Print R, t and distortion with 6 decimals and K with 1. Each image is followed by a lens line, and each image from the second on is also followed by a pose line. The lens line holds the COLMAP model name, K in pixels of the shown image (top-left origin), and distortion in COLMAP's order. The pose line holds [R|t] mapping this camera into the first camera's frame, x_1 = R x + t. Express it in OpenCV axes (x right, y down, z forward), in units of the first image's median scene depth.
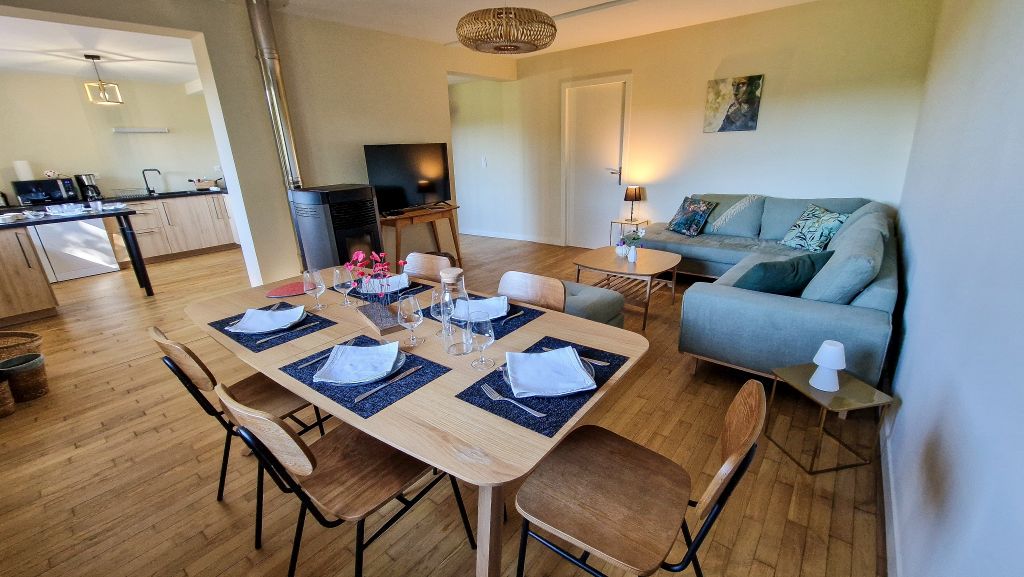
lens RADIAL K [[413.9, 0, 509.4], [0, 413.9, 290.1], [0, 0, 1]] dist [0.000503, -0.000096]
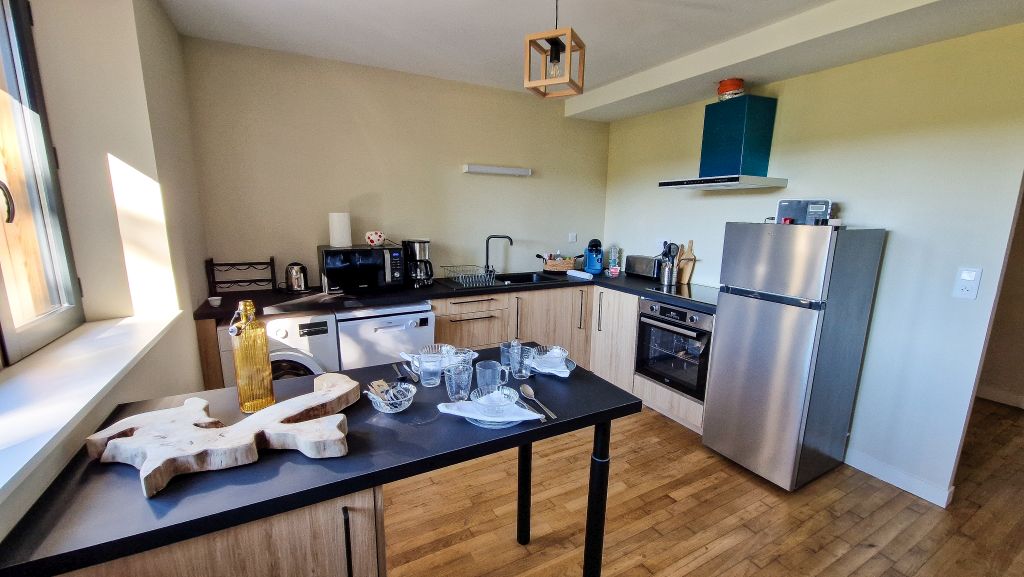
lens RADIAL K [[413.9, 0, 511.9], [0, 413.9, 290.3], [0, 0, 1]] dist [0.000503, -0.000096]
pose [[0.927465, 0.112053, -0.356724, -0.699962], [-0.162604, 0.979974, -0.114935, -0.169924], [0.336702, 0.164603, 0.927113, 0.535789]]
